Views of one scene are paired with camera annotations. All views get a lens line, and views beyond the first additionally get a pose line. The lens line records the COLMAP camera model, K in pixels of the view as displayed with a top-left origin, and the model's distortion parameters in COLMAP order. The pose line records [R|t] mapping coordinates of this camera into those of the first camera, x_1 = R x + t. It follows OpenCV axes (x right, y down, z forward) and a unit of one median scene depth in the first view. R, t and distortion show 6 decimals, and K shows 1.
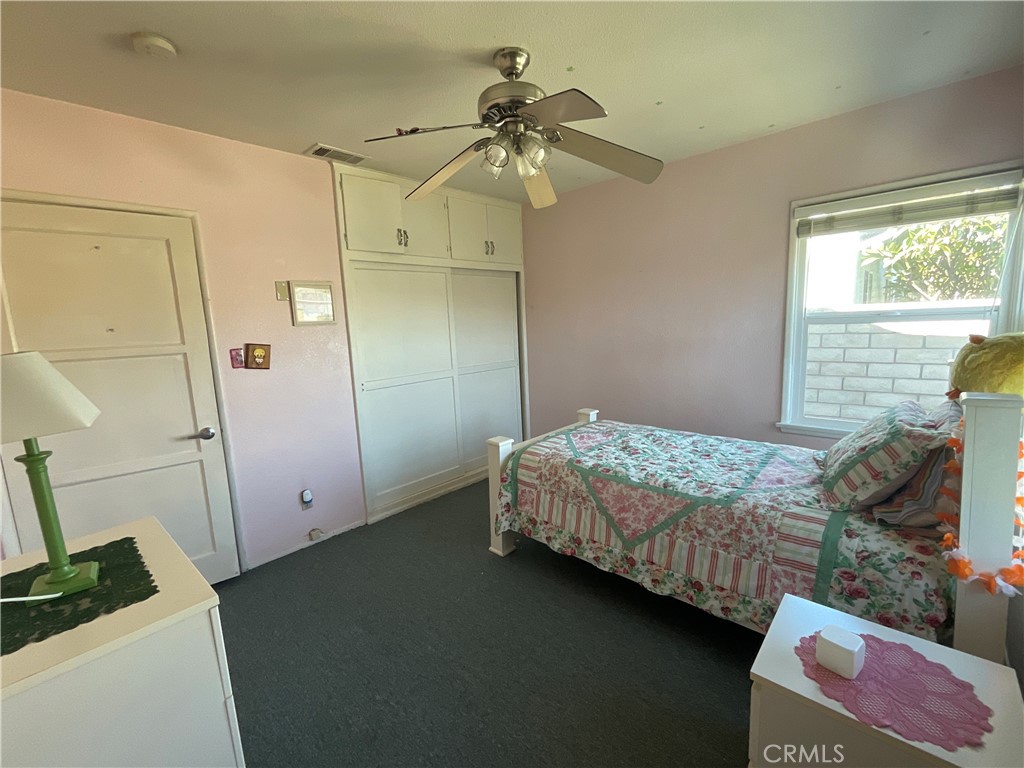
lens RADIAL K [[443.6, 0, 515.3], [0, 443.6, 385.1], [0, 0, 1]] dist [-0.018050, 0.000016]
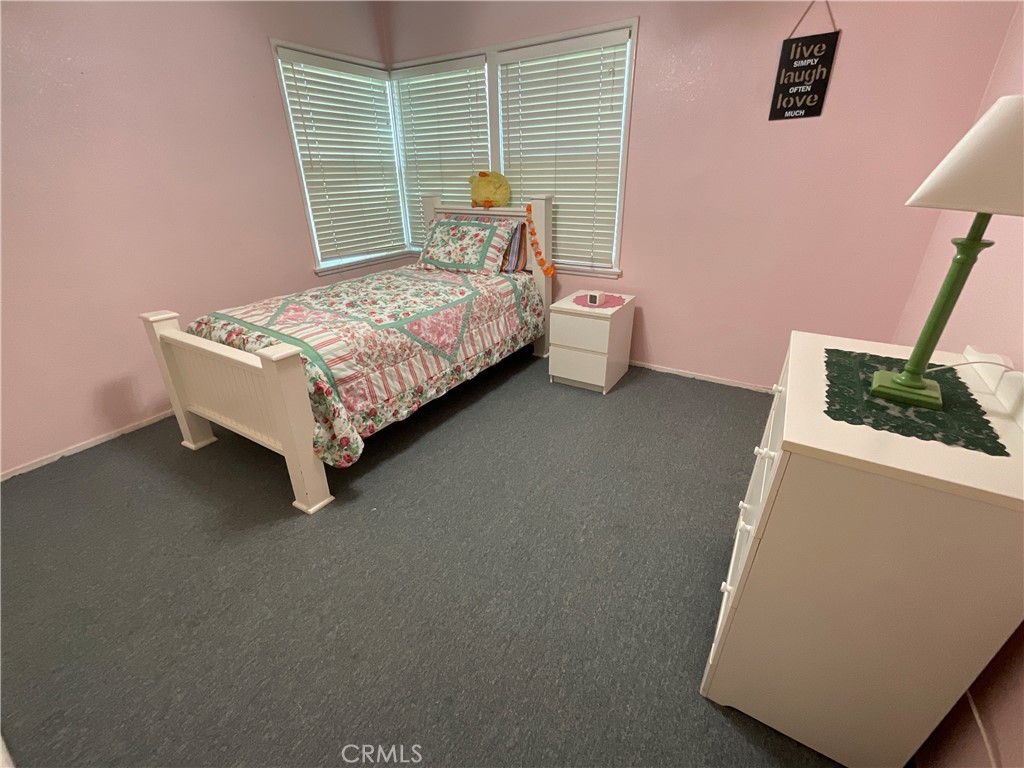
lens RADIAL K [[443.6, 0, 515.3], [0, 443.6, 385.1], [0, 0, 1]] dist [-0.018050, 0.000016]
pose [[-0.192290, -0.386835, 0.901878, -0.840706], [0.166166, 0.892923, 0.418422, -0.046532], [-0.967168, 0.230320, -0.107421, 0.930255]]
